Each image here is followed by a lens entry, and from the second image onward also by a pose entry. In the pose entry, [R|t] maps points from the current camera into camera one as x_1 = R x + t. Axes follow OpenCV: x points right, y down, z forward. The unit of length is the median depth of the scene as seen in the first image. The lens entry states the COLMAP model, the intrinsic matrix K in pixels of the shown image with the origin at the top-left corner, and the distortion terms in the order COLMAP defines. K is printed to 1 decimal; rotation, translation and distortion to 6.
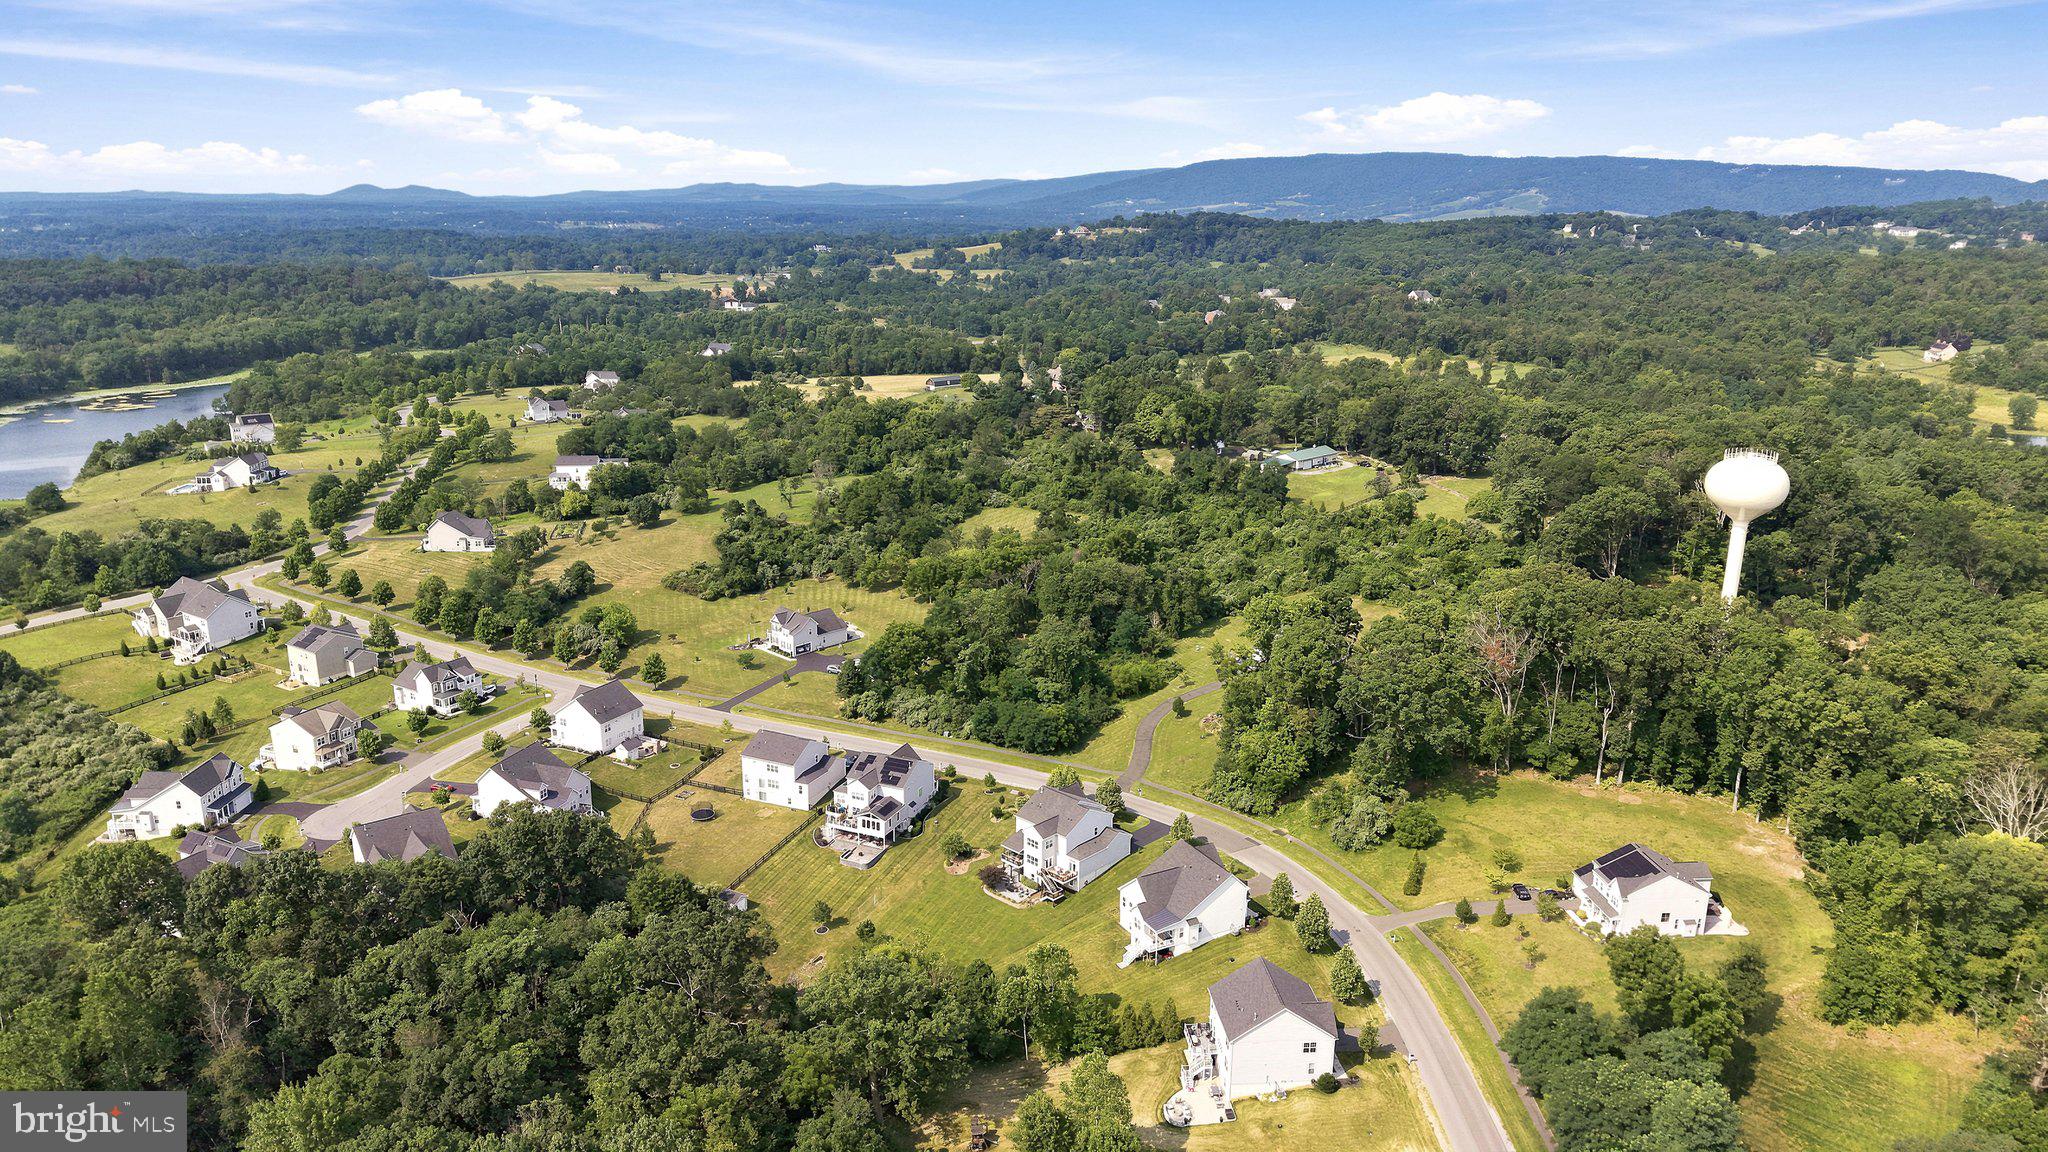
lens RADIAL K [[1374.2, 0, 1035.7], [0, 1374.2, 572.6], [0, 0, 1]] dist [0.020377, -0.022521]
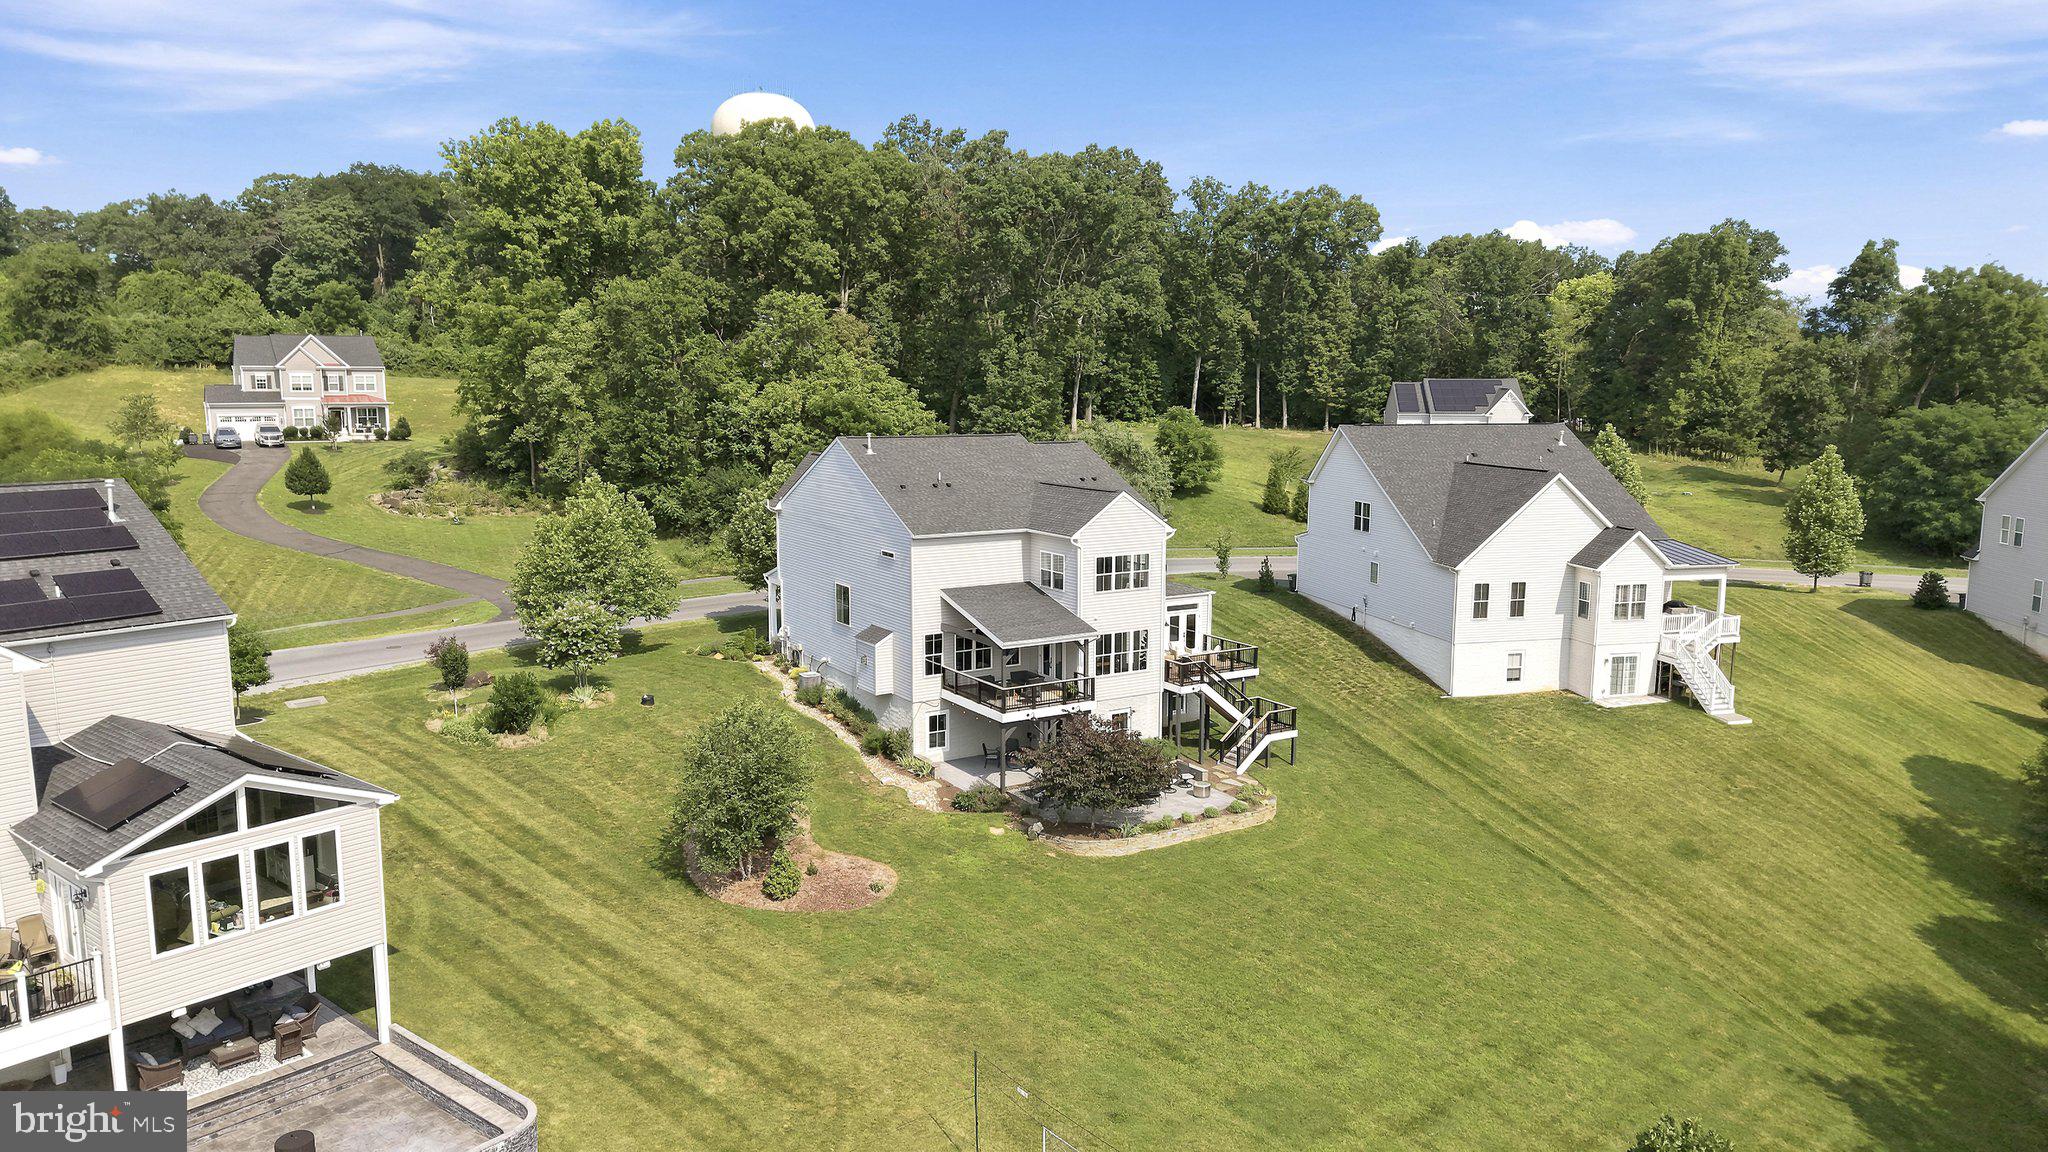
lens RADIAL K [[1374.2, 0, 1035.7], [0, 1374.2, 572.6], [0, 0, 1]] dist [0.020377, -0.022521]
pose [[0.230728, -0.138707, 0.963081, -0.172319], [0.257145, 0.963290, 0.077132, 0.133758], [-0.938425, 0.229855, 0.257925, 0.727279]]
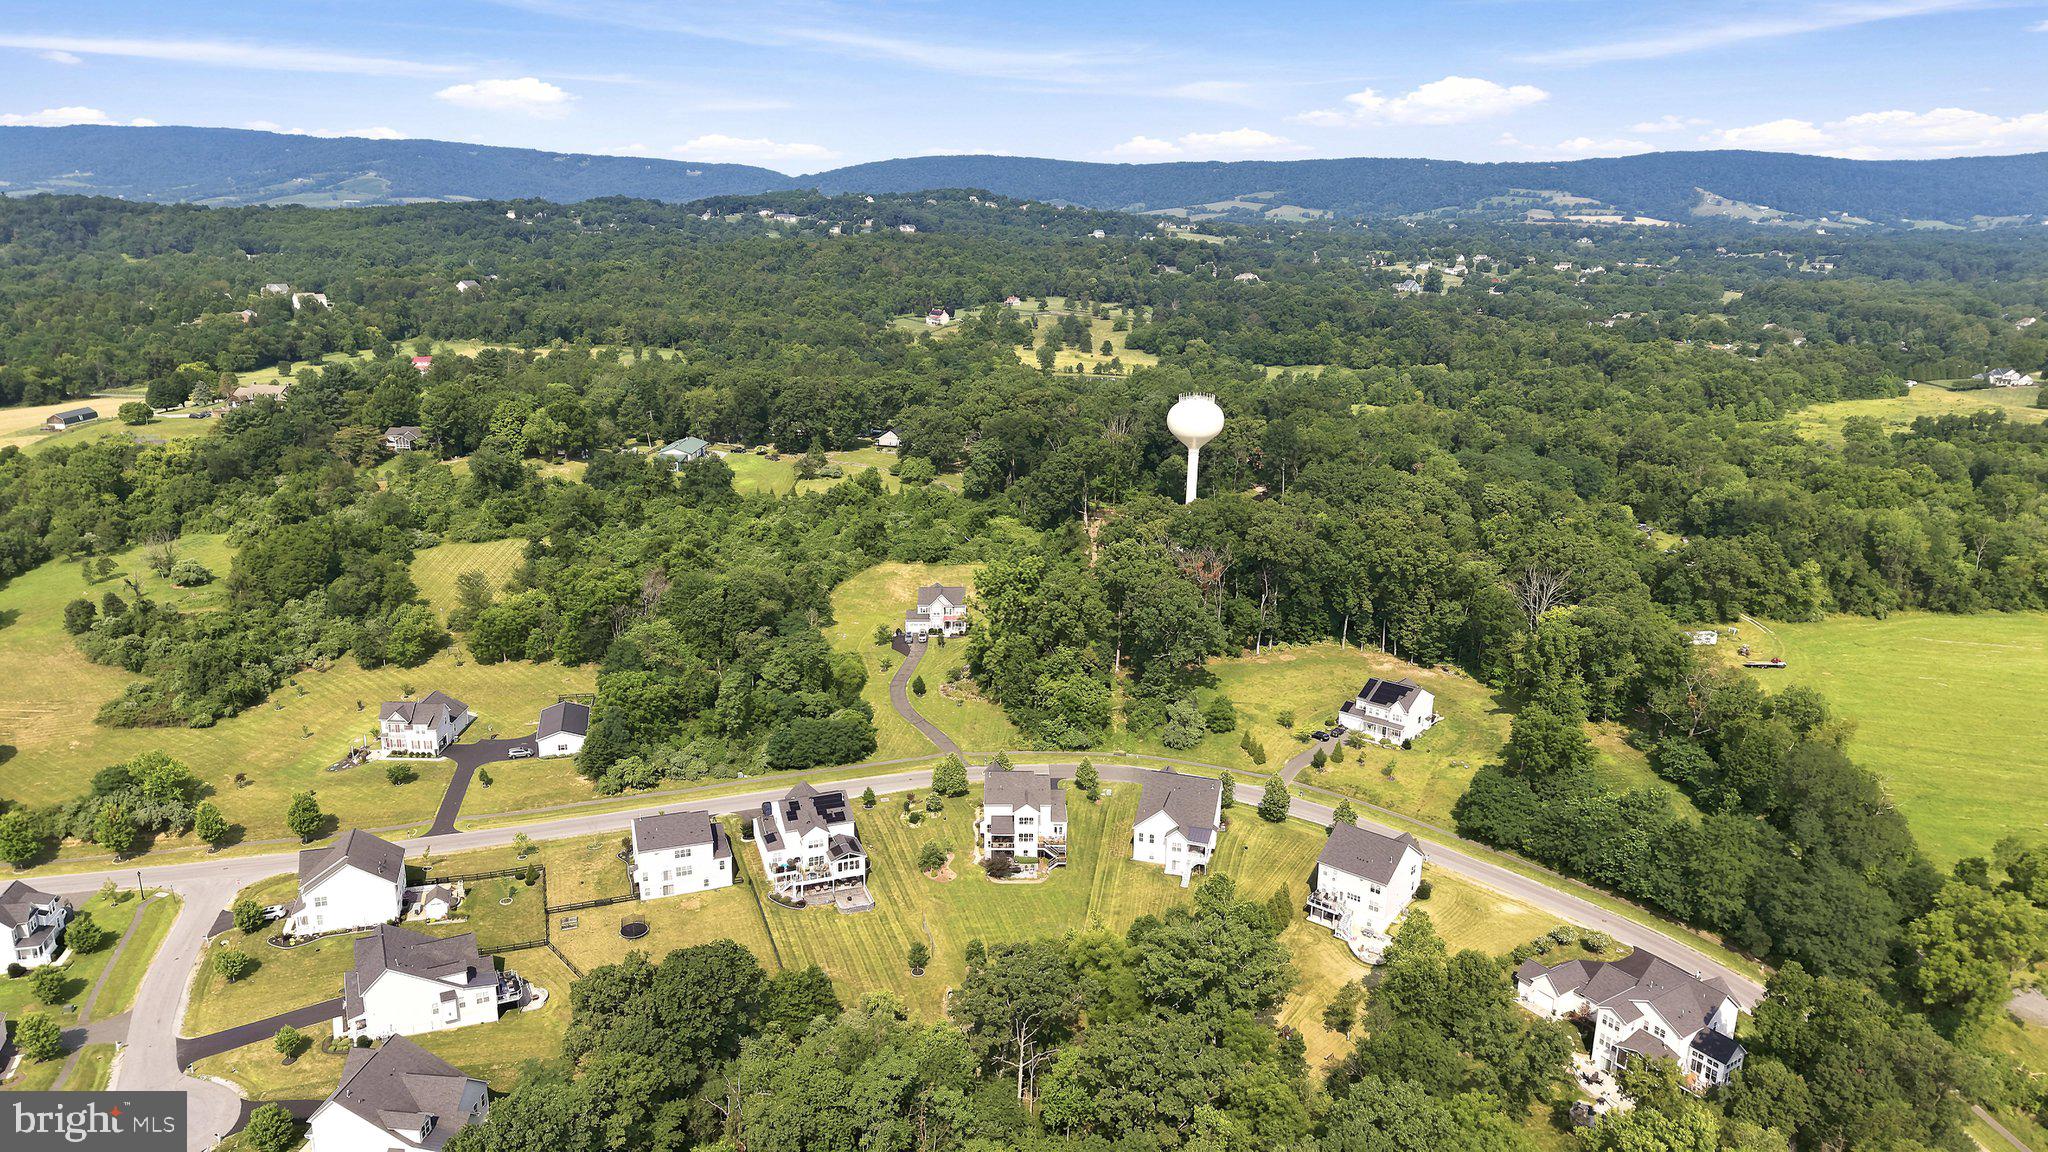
lens RADIAL K [[1374.2, 0, 1035.7], [0, 1374.2, 572.6], [0, 0, 1]] dist [0.020377, -0.022521]
pose [[0.692082, -0.180867, 0.698792, -0.526321], [0.173274, 0.981420, 0.082409, -0.055106], [-0.700713, 0.064049, 0.710562, 0.185692]]
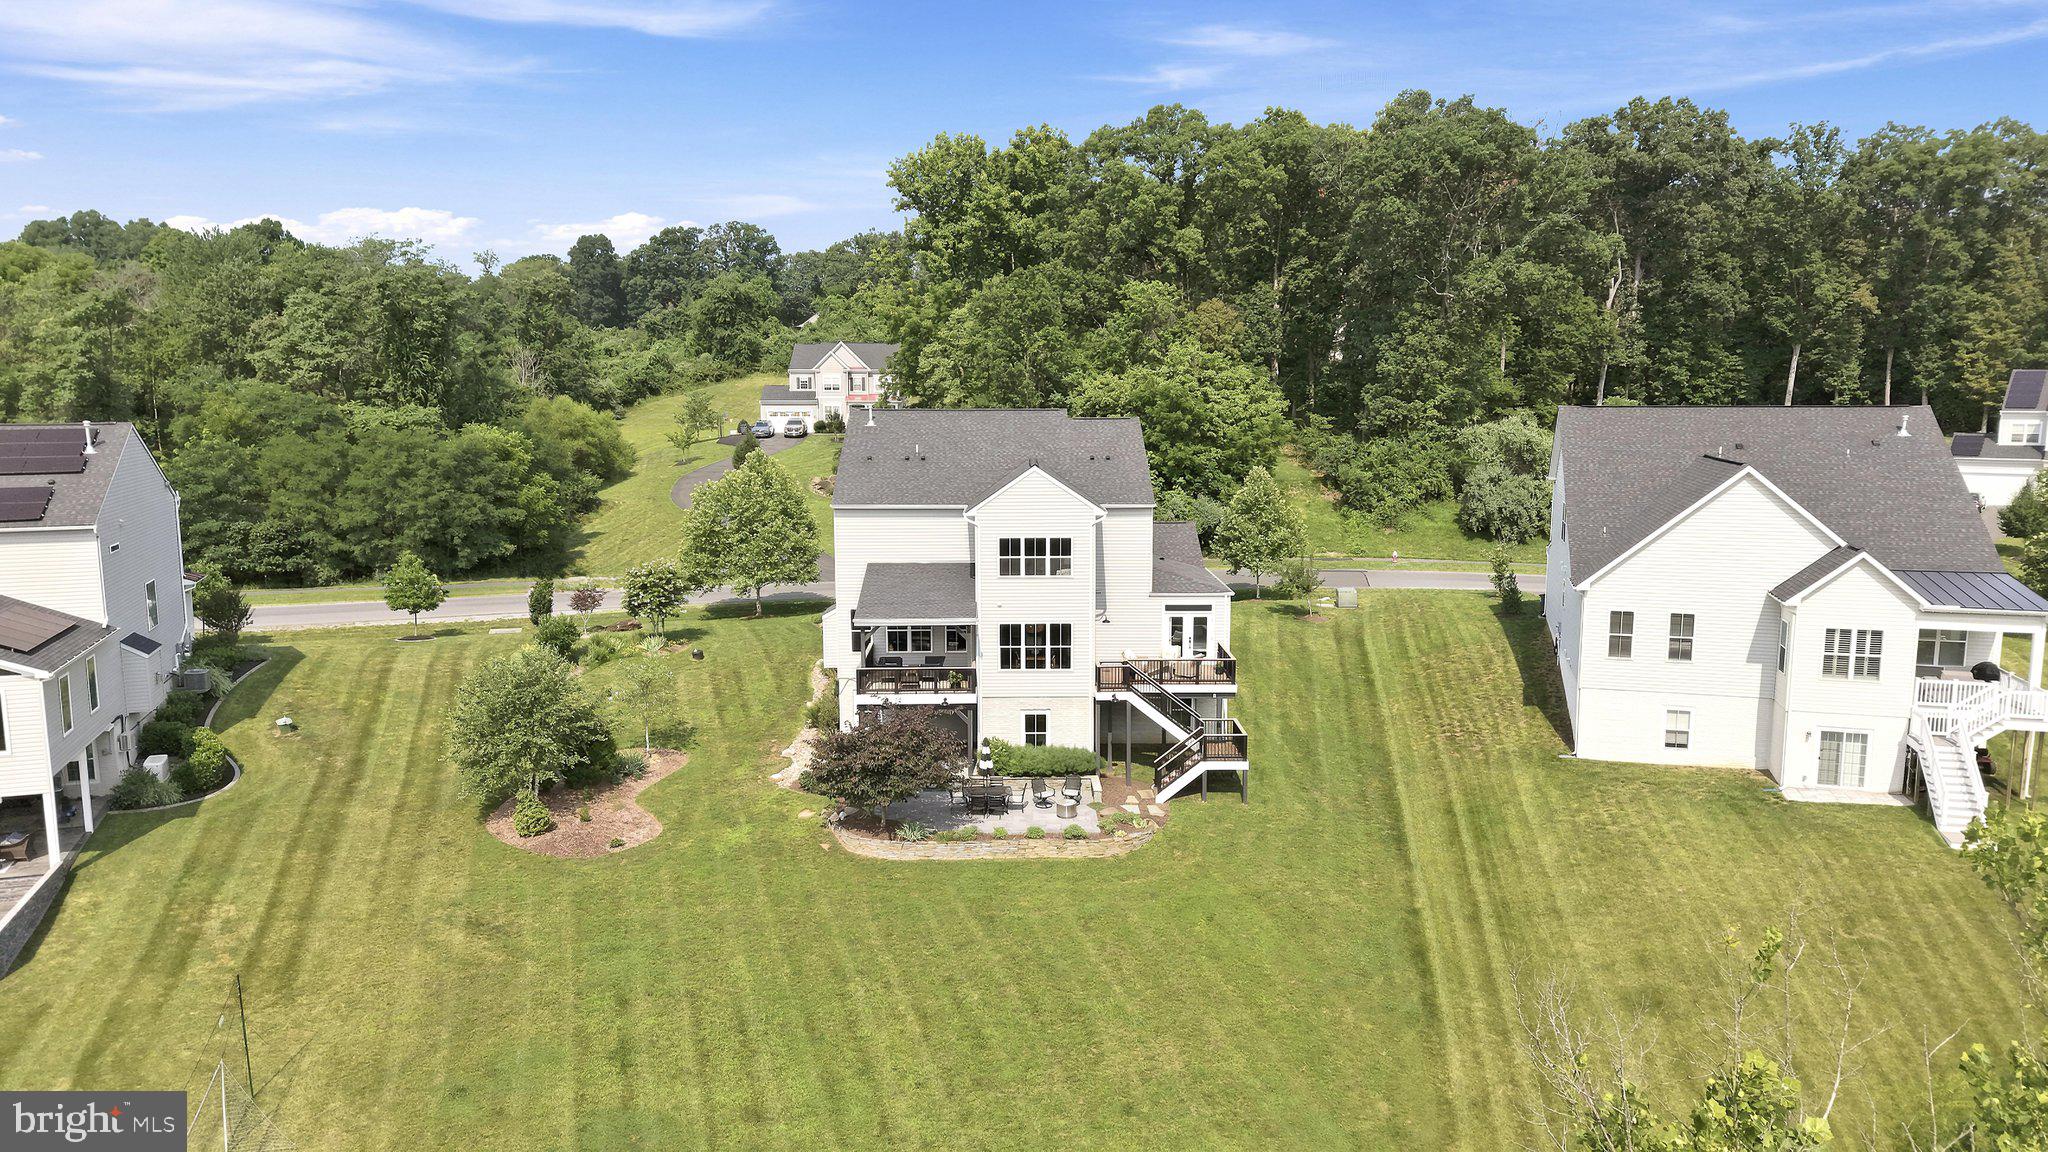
lens RADIAL K [[1378.8, 0, 1029.9], [0, 1378.8, 567.8], [0, 0, 1]] dist [0.067156, -0.100756]
pose [[0.702394, -0.094685, 0.705462, -0.113453], [0.194925, 0.978812, -0.062704, 0.160943], [-0.684578, 0.181555, 0.705968, 0.651635]]
